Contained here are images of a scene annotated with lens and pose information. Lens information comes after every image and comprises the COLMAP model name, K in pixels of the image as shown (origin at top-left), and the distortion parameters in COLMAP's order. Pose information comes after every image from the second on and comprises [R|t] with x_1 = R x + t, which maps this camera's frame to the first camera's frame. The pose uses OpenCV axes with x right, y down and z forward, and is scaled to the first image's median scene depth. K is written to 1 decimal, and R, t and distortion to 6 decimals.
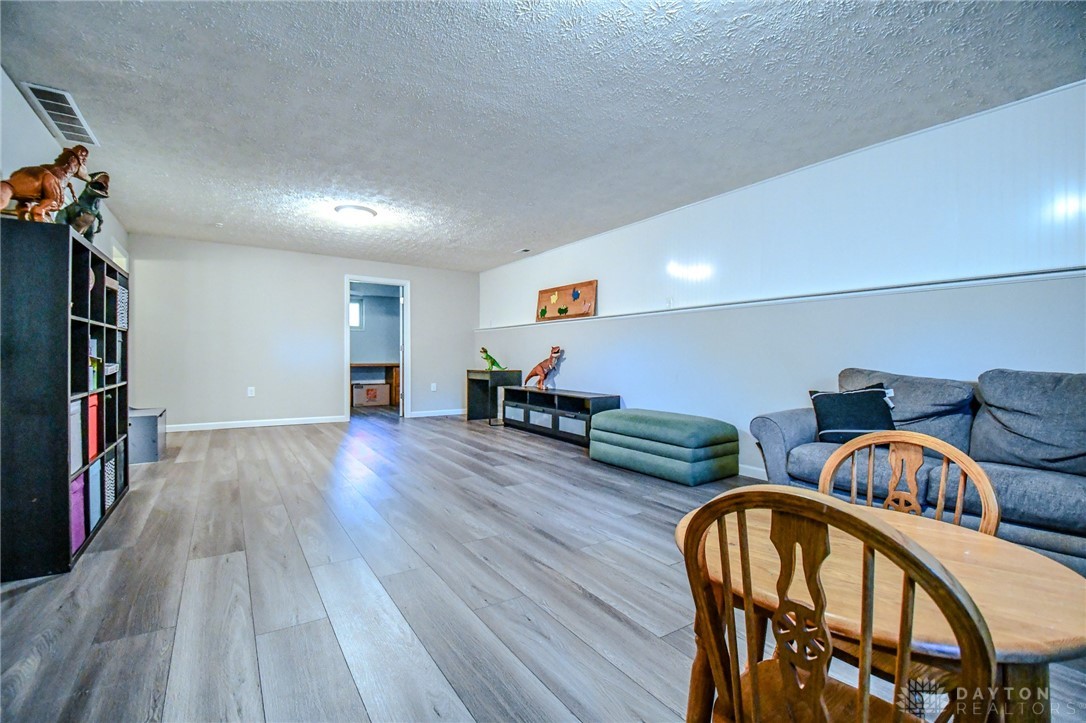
lens RADIAL K [[481.0, 0, 543.0], [0, 481.0, 361.5], [0, 0, 1]] dist [0.019213, -0.030139]
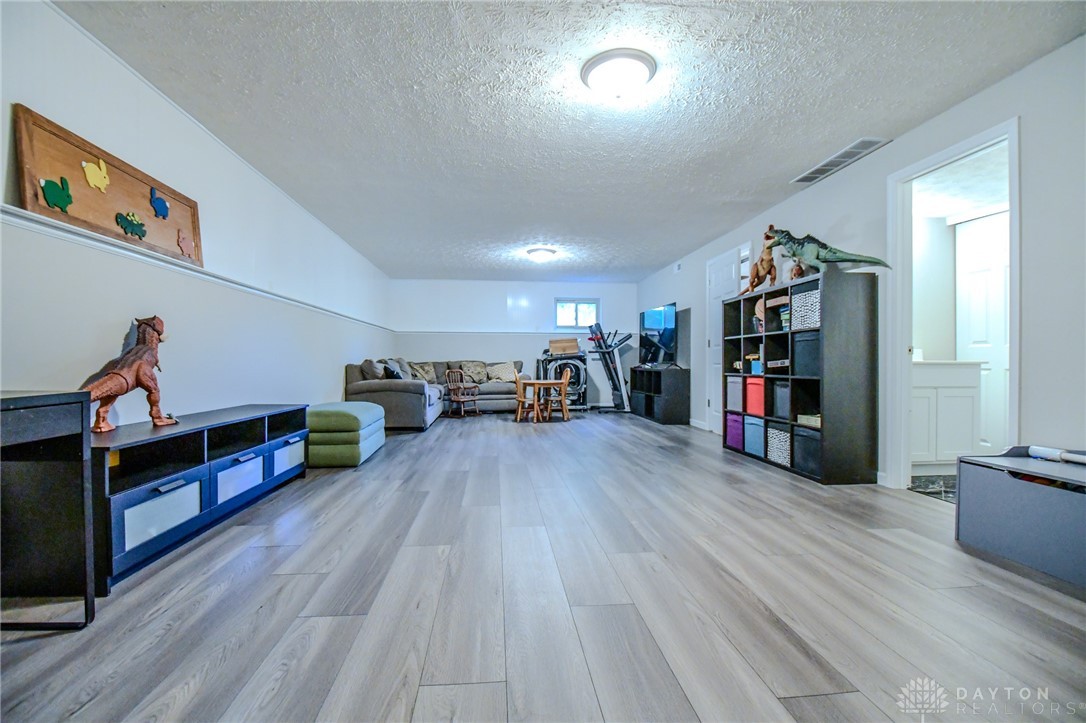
lens RADIAL K [[481.0, 0, 543.0], [0, 481.0, 361.5], [0, 0, 1]] dist [0.019213, -0.030139]
pose [[-0.883006, -0.004779, 0.469337, -0.445510], [-0.002855, 0.999984, 0.004810, 0.001128], [-0.469352, 0.002907, -0.883006, 1.221602]]
